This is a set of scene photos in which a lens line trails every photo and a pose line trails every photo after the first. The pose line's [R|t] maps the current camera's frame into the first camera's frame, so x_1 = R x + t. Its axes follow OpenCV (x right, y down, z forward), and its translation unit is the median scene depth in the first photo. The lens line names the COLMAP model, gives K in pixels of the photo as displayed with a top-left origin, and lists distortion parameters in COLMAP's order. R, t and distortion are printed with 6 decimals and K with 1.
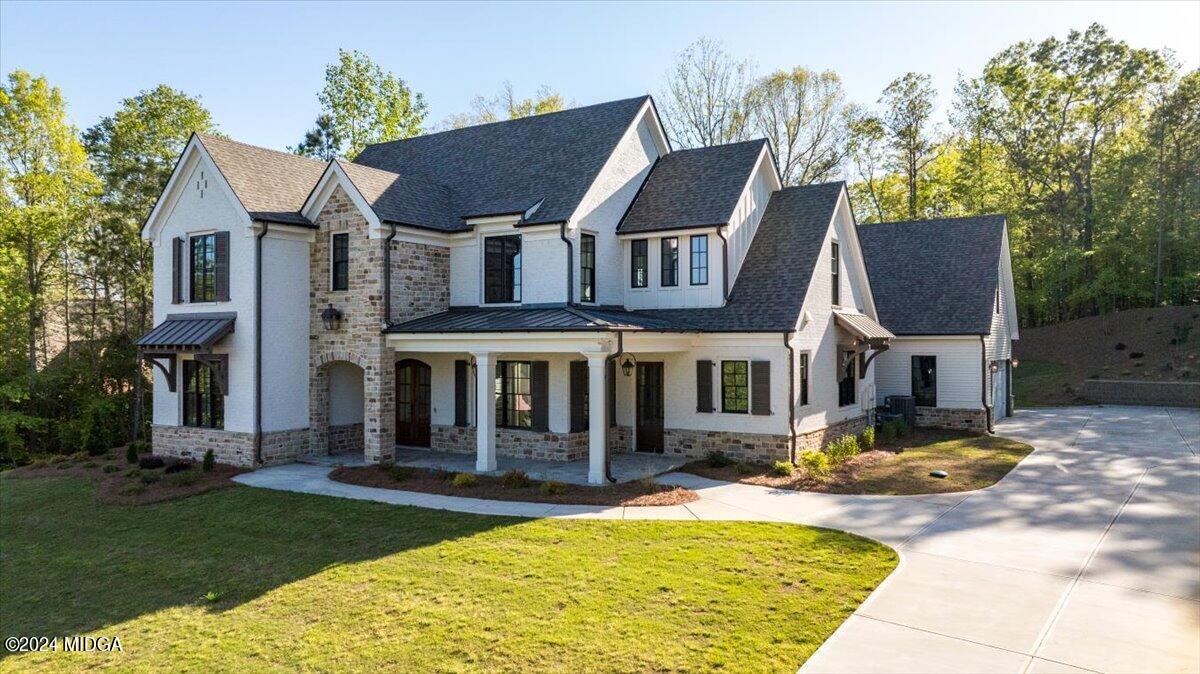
lens RADIAL K [[810.3, 0, 600.0], [0, 810.3, 337.0], [0, 0, 1]] dist [-0.005116, 0.003009]
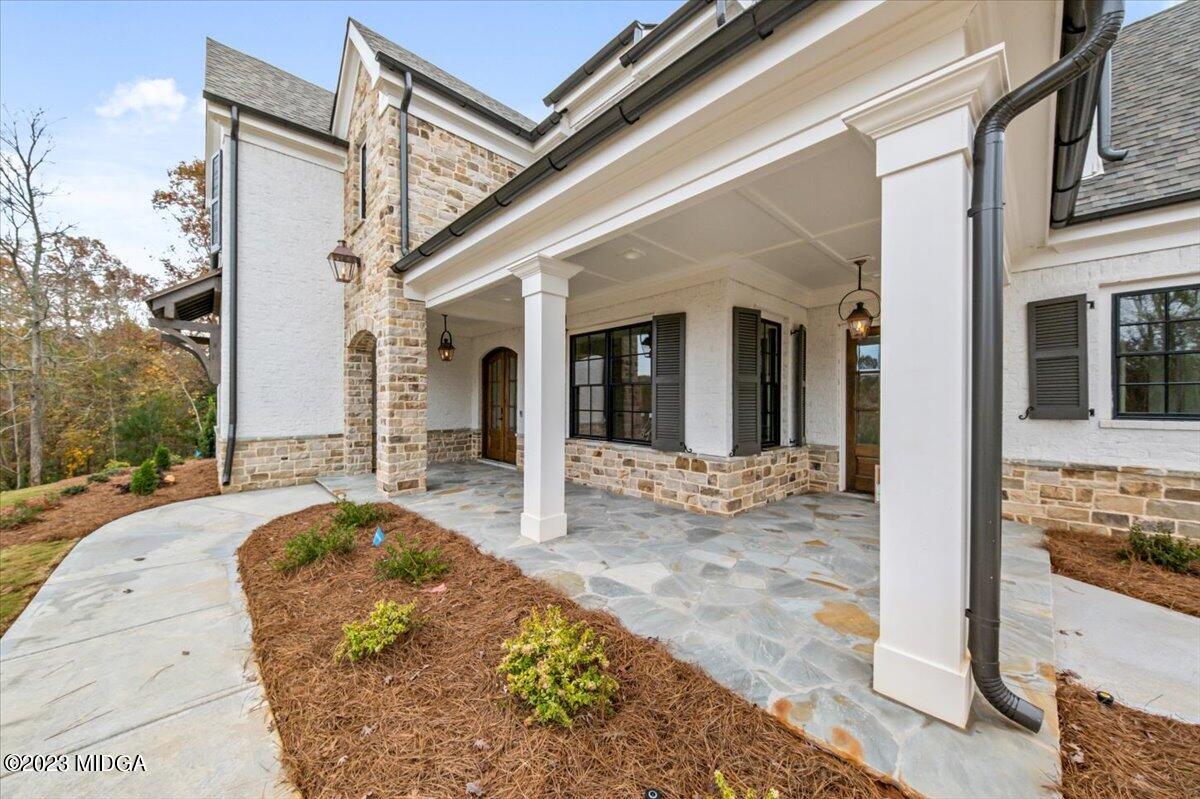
lens RADIAL K [[414.9, 0, 602.9], [0, 414.9, 388.1], [0, 0, 1]] dist [0.049909, -0.028511]
pose [[0.969273, -0.002359, -0.245977, -0.046510], [-0.002883, 0.999776, -0.020948, 0.078561], [0.245972, 0.021013, 0.969049, 0.692717]]
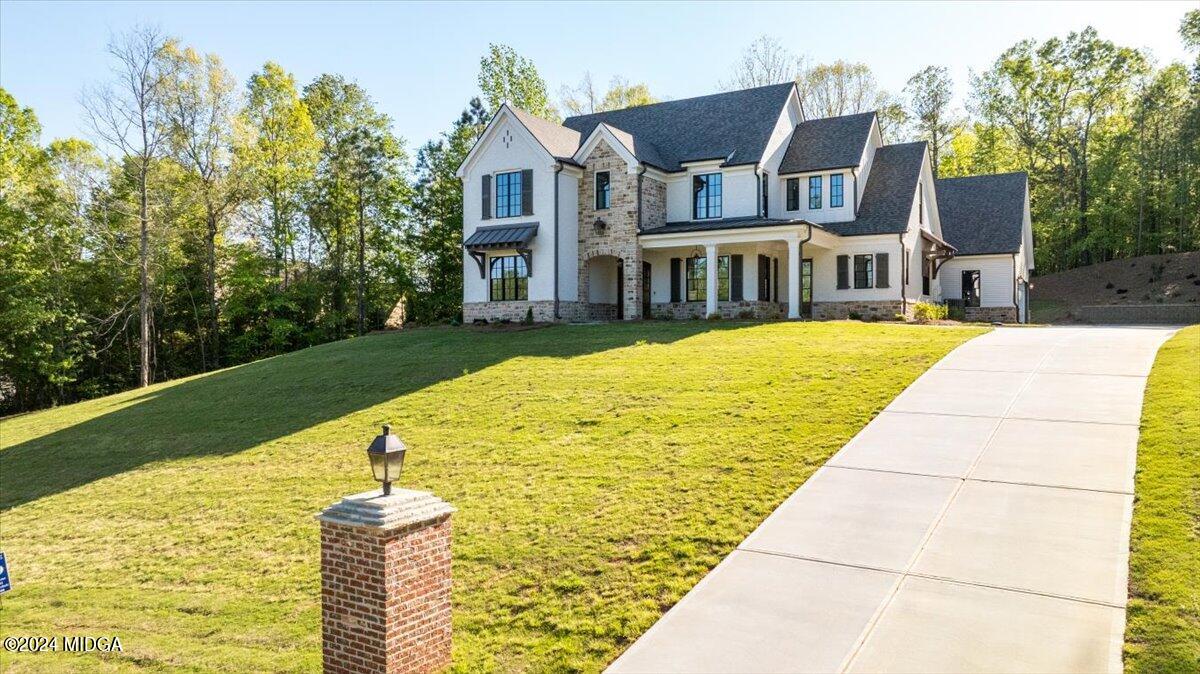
lens RADIAL K [[825.5, 0, 598.2], [0, 825.5, 333.0], [0, 0, 1]] dist [0.001067, -0.003089]
pose [[0.999815, 0.000506, 0.019205, -0.347608], [-0.000540, 0.999998, 0.001777, 0.166101], [-0.019204, -0.001787, 0.999814, -0.527949]]
